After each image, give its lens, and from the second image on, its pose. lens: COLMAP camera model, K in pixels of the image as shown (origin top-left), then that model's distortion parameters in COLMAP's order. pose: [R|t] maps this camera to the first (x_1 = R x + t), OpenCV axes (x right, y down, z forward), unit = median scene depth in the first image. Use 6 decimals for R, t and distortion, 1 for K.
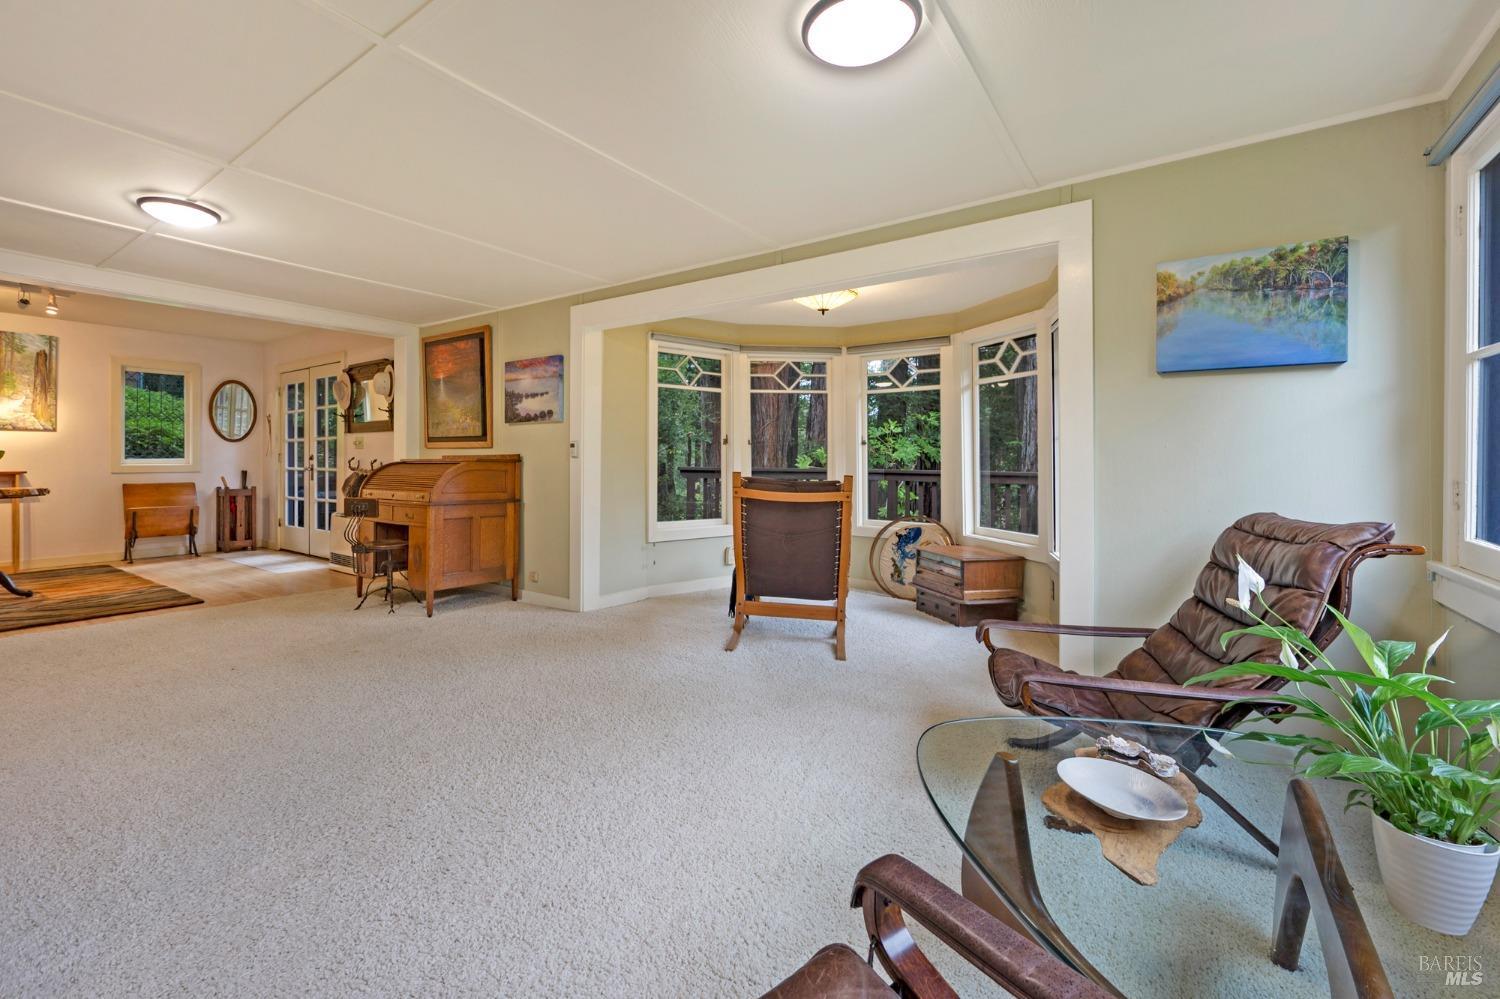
lens RADIAL K [[637.5, 0, 746.8], [0, 637.5, 461.3], [0, 0, 1]] dist [-0.018900, -0.000104]
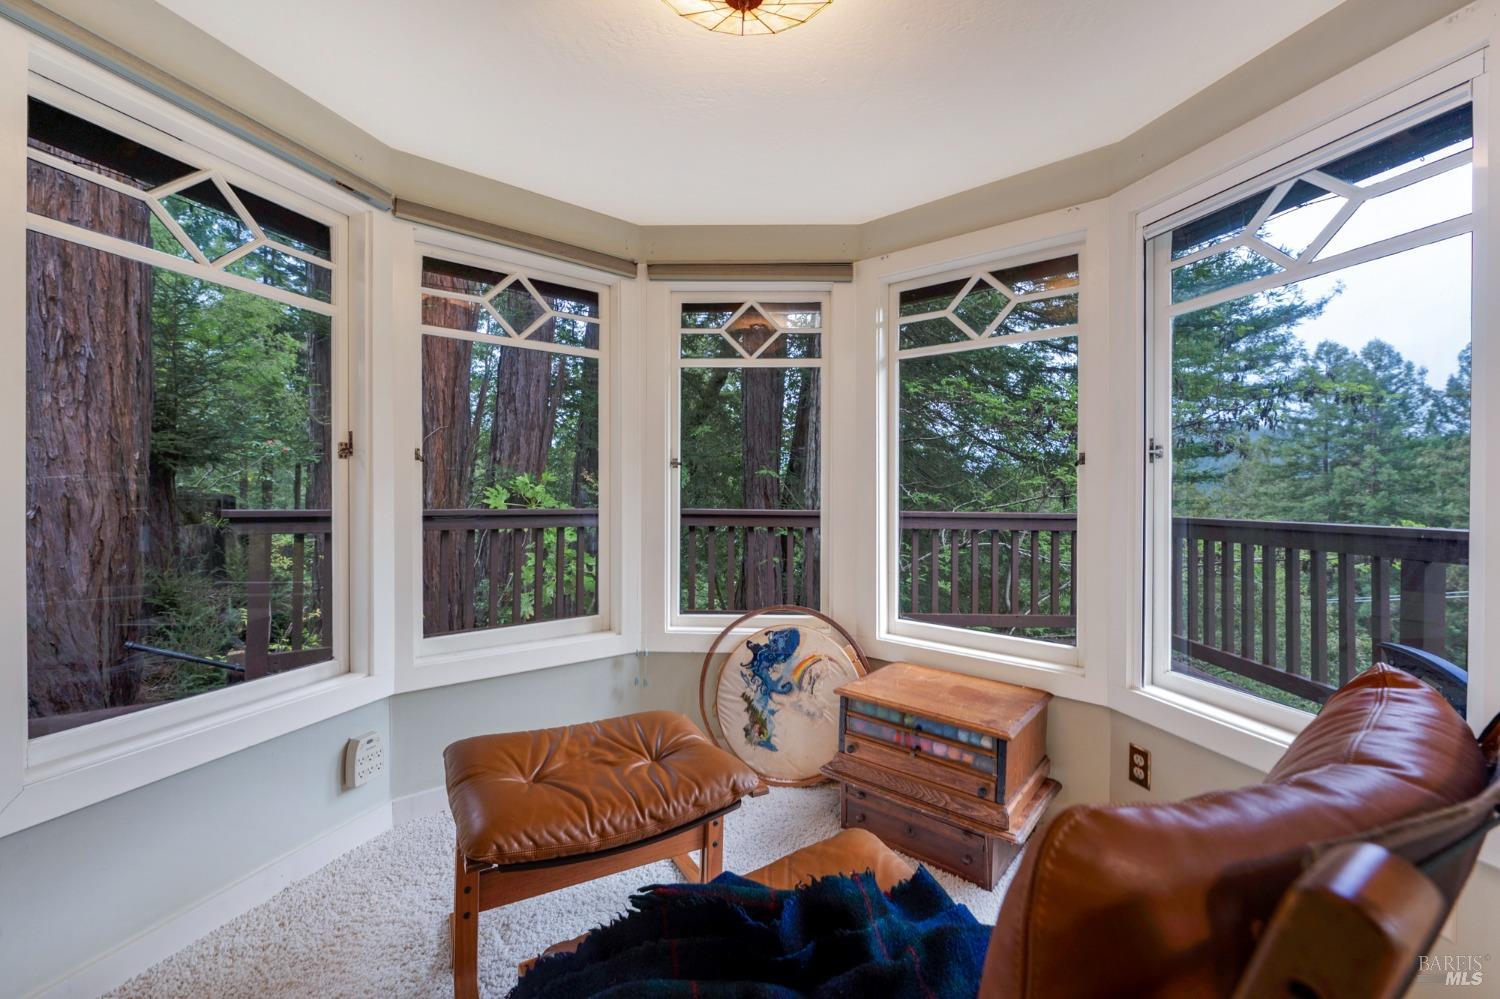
lens RADIAL K [[616.6, 0, 748.5], [0, 616.6, 490.6], [0, 0, 1]] dist [-0.001004, 0.000064]
pose [[0.857218, -0.001647, 0.514951, -0.018080], [0.000981, 0.999998, 0.001566, -0.009348], [-0.514953, -0.000837, 0.857218, 0.585951]]
